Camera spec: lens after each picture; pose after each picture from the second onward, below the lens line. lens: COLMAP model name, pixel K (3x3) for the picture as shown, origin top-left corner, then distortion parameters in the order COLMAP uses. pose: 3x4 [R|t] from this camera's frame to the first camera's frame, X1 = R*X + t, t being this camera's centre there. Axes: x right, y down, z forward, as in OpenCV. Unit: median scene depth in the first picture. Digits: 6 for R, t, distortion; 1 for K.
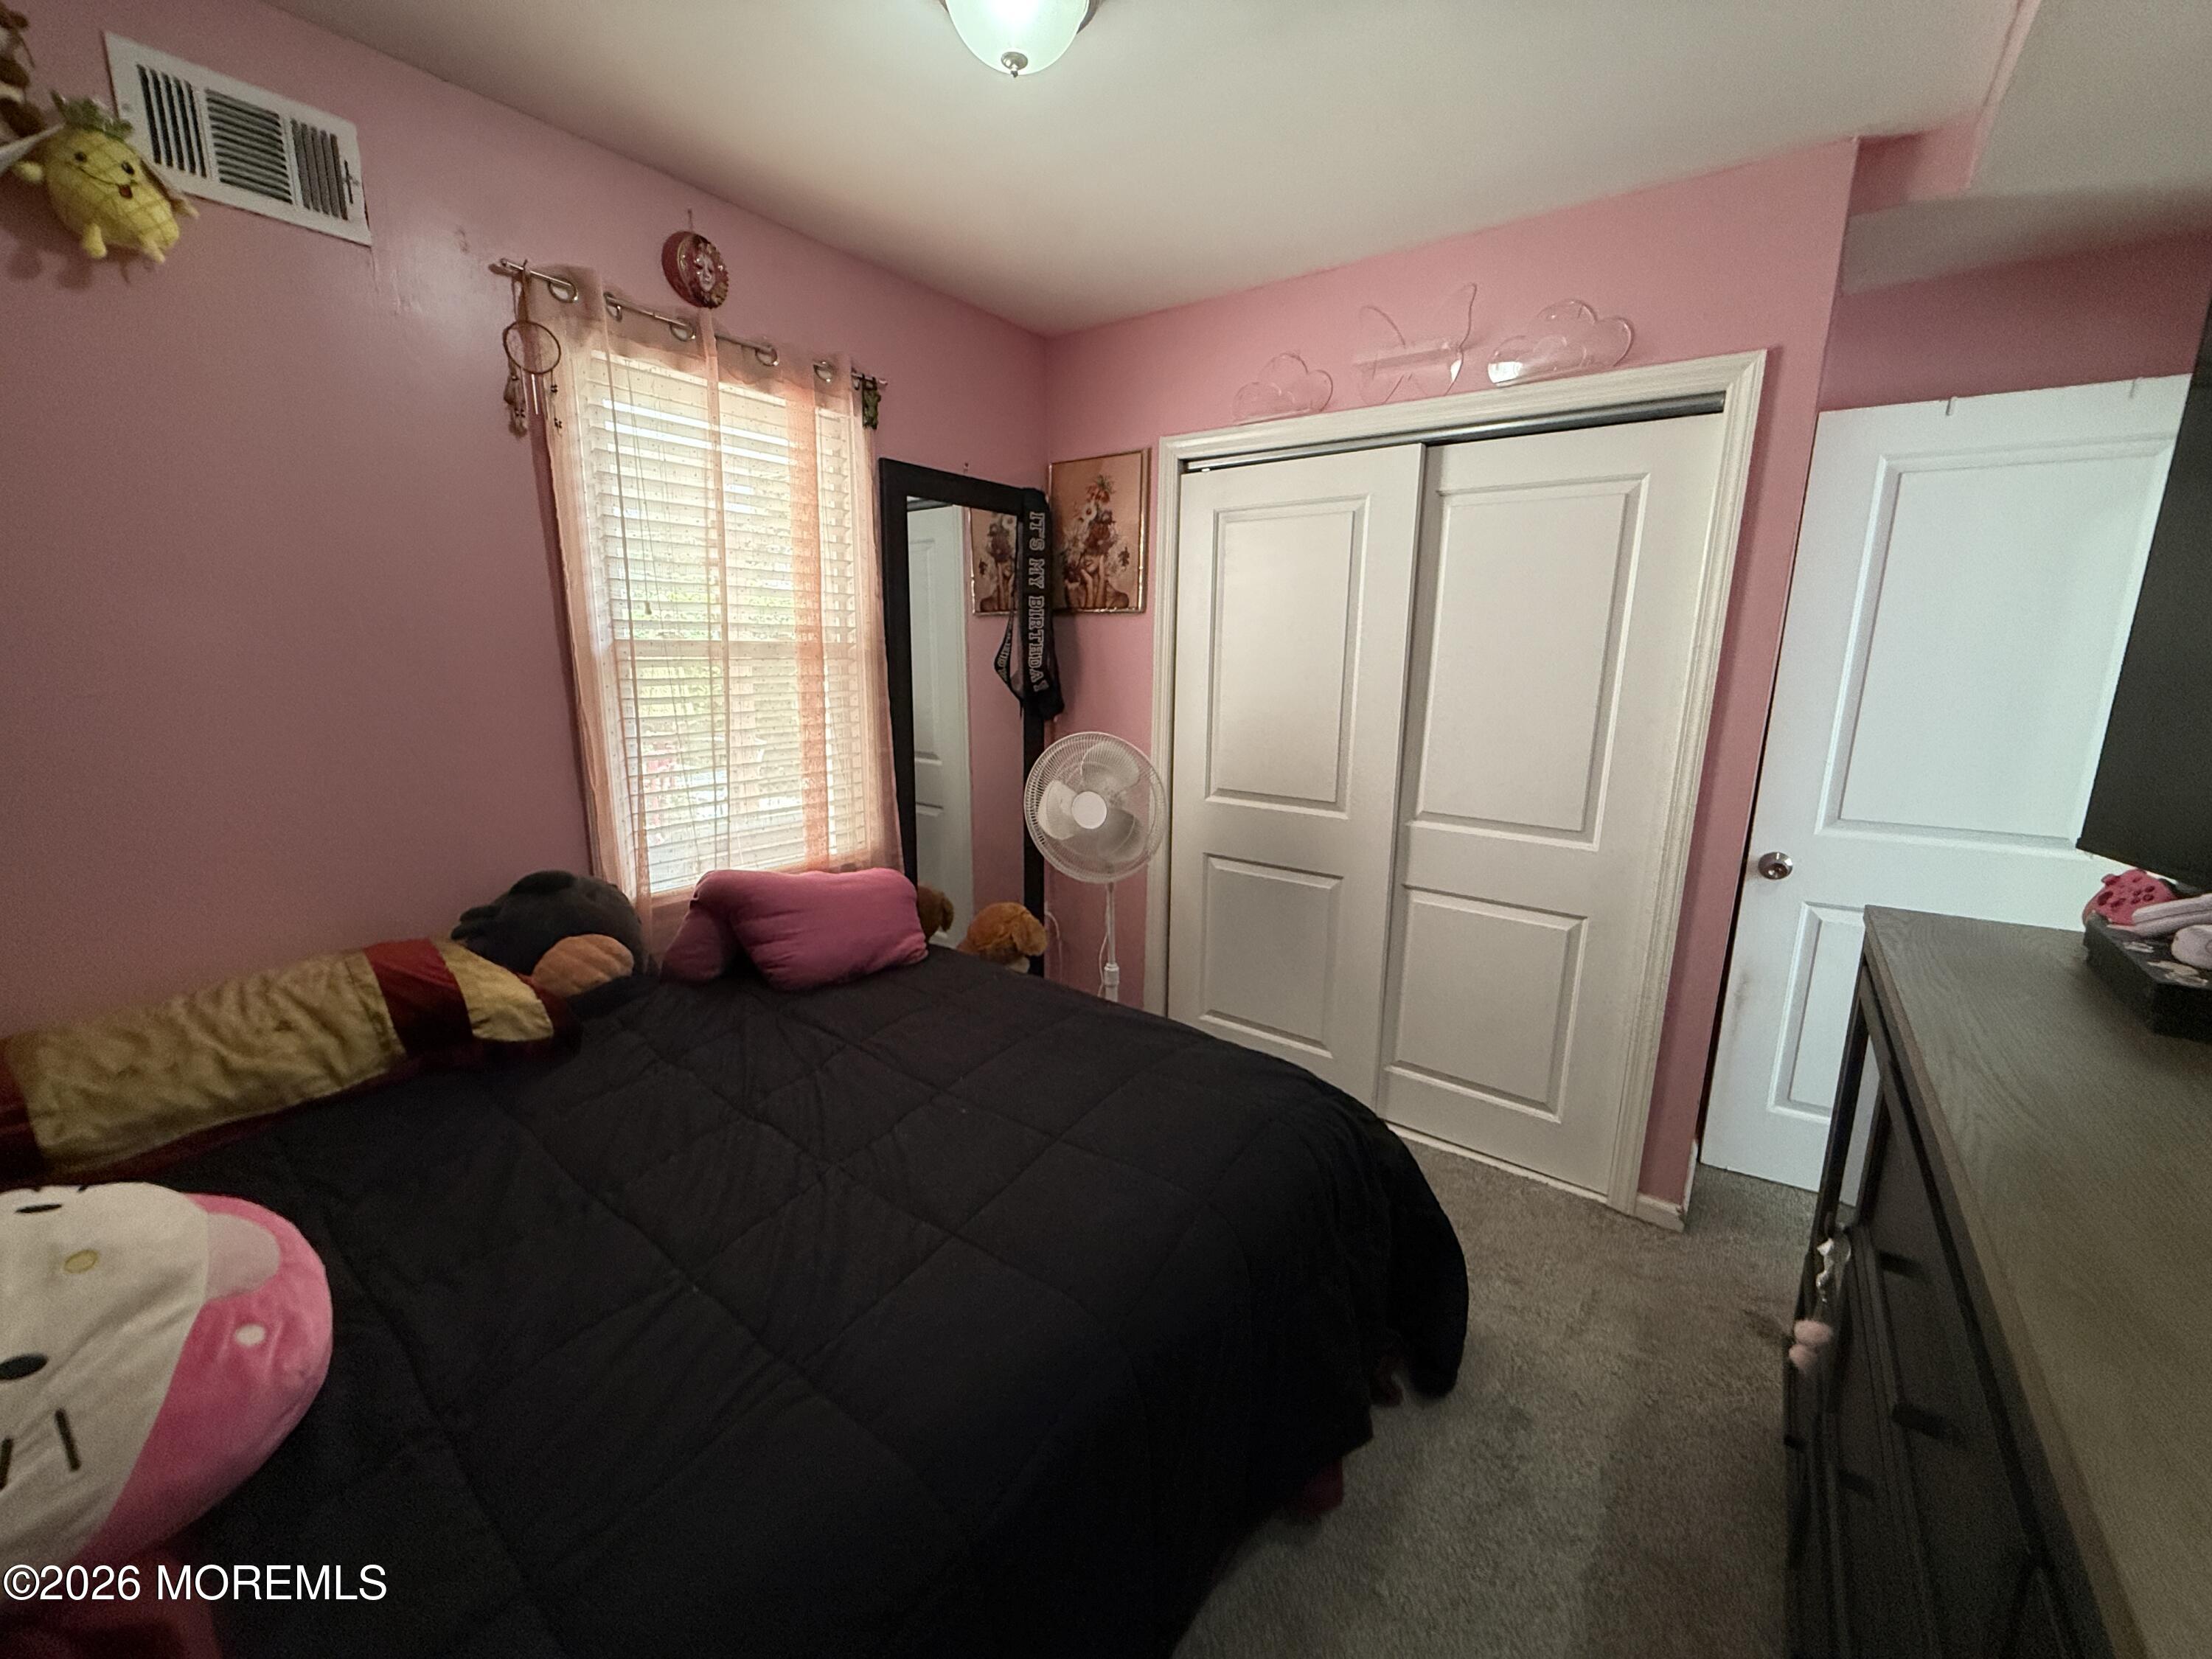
lens RADIAL K [[878.8, 0, 1106.0], [0, 878.8, 829.5], [0, 0, 1]] dist [0.001433, -0.000016]
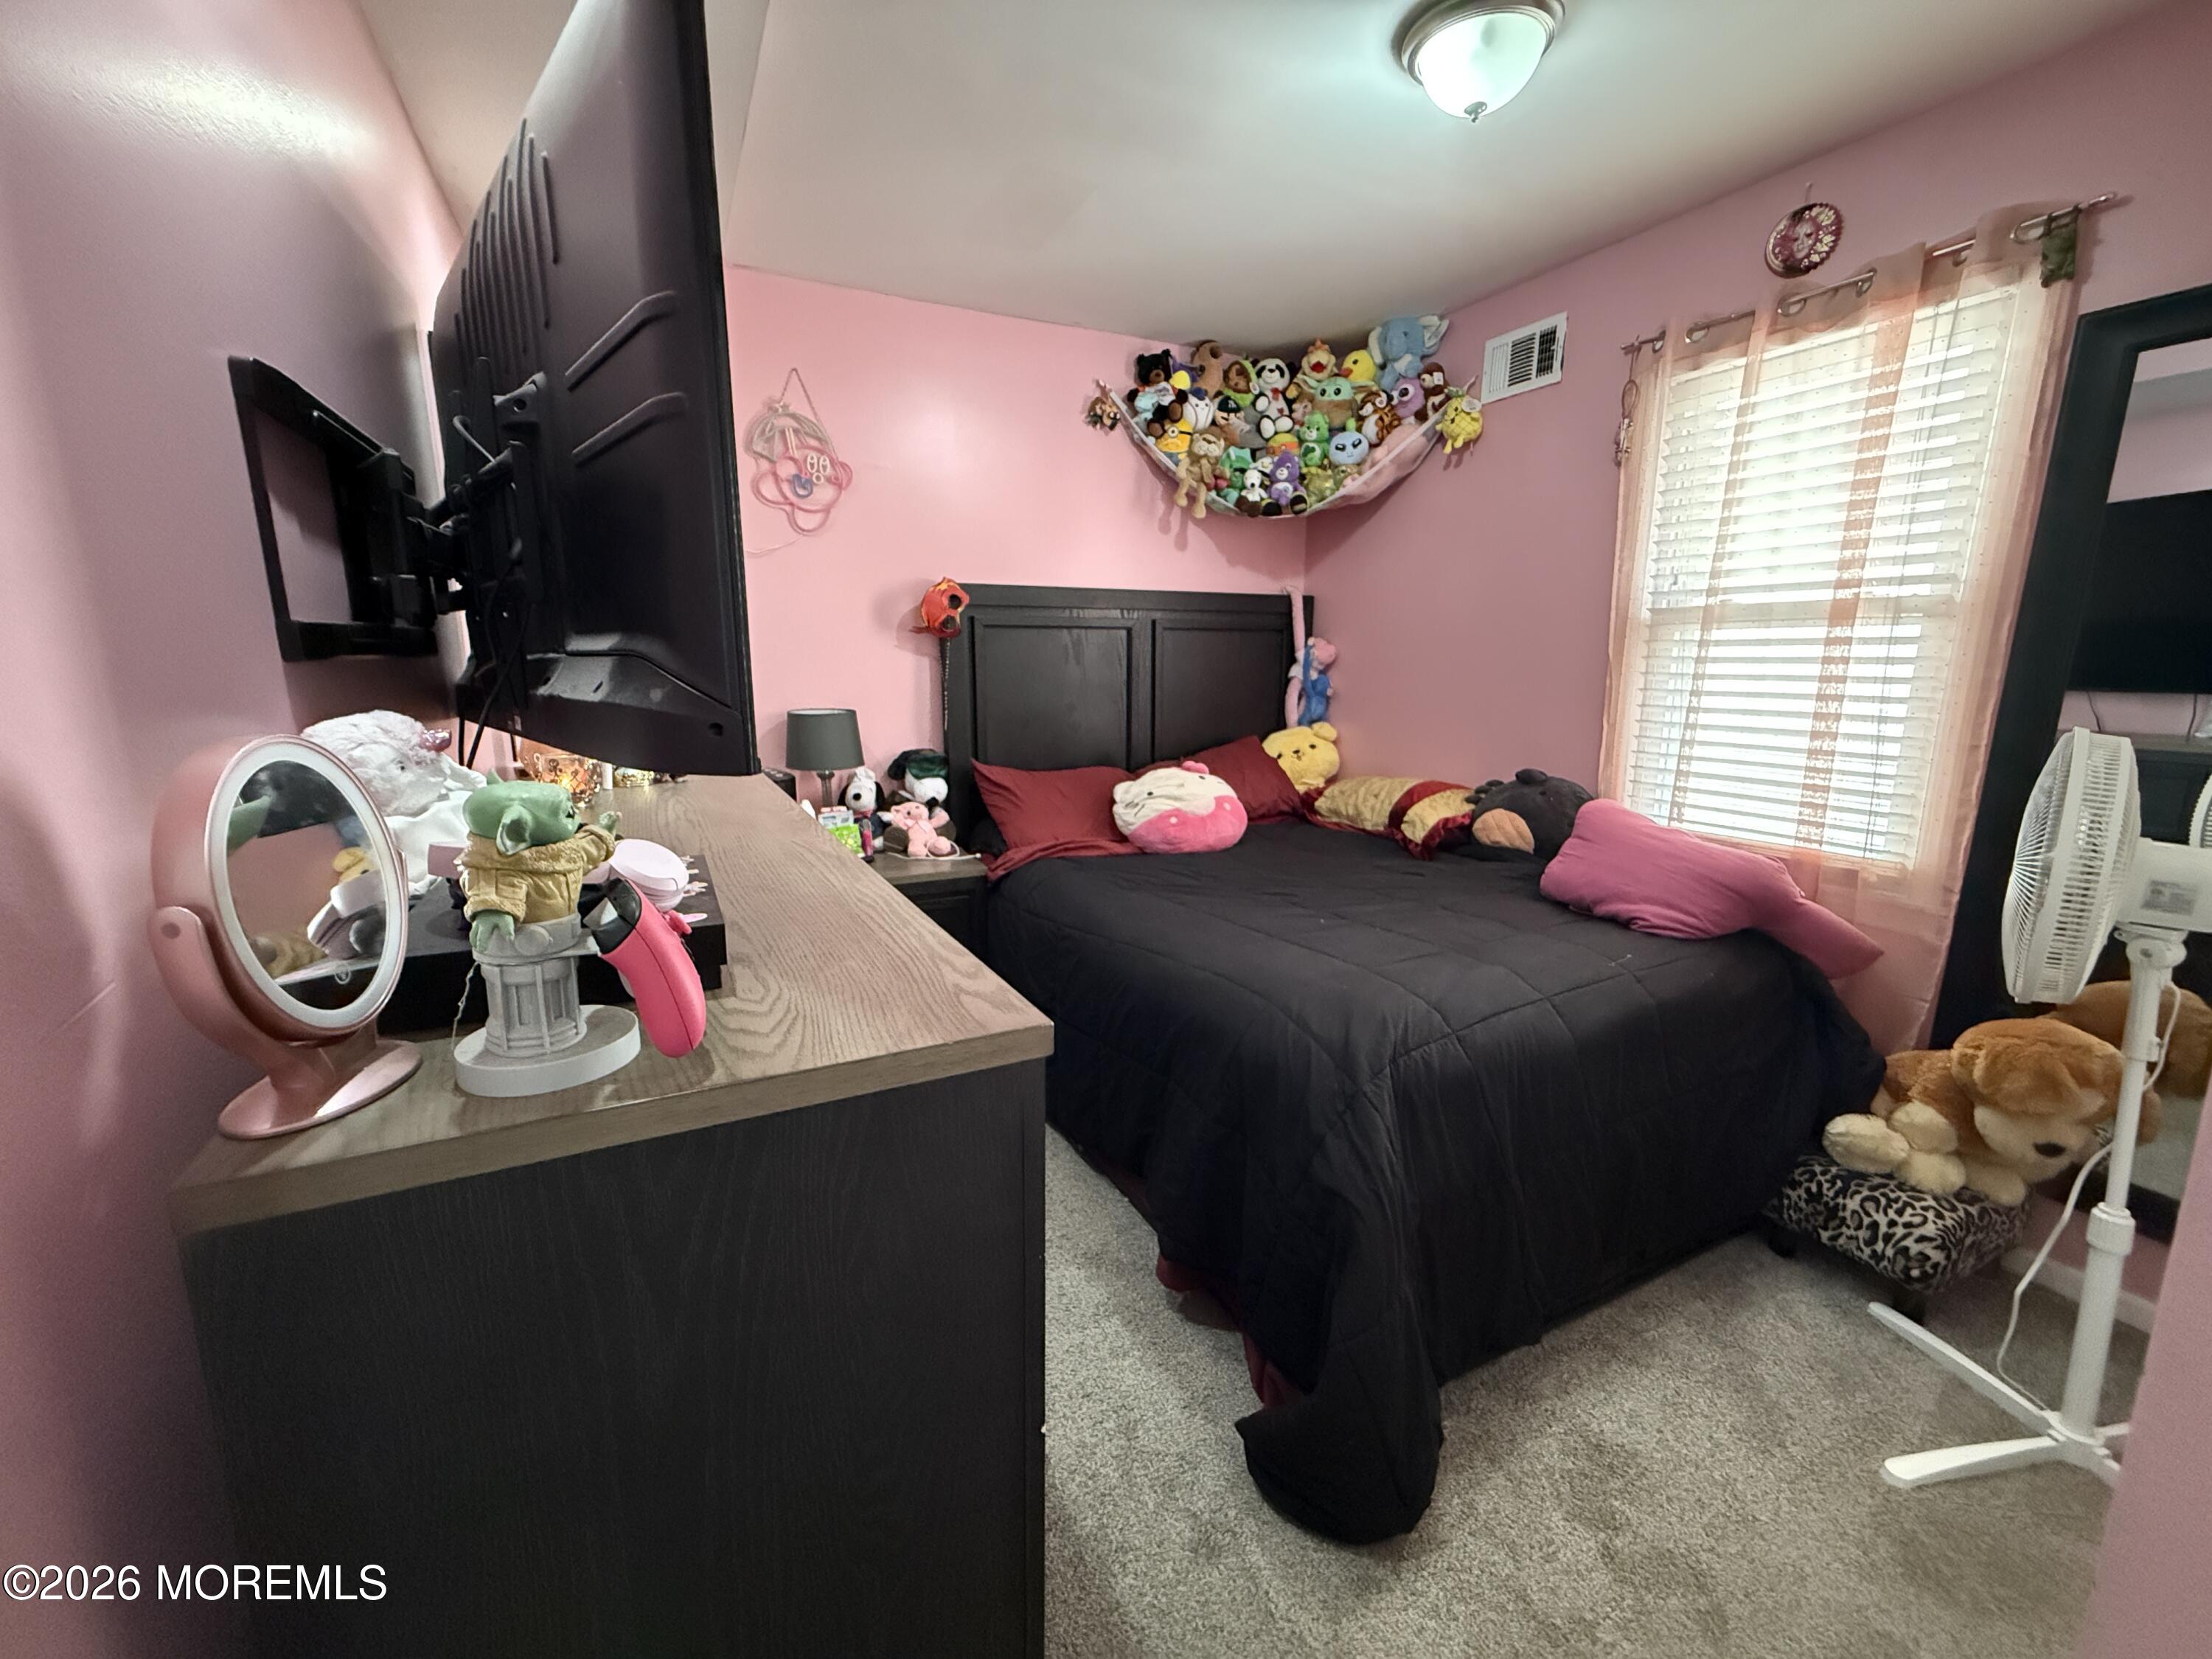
lens RADIAL K [[878.8, 0, 1106.0], [0, 878.8, 829.5], [0, 0, 1]] dist [0.001433, -0.000016]
pose [[-0.427675, 0.164247, -0.888885, 0.960885], [-0.185672, 0.946423, 0.264213, -0.109714], [0.884658, 0.278039, -0.374266, 0.900157]]
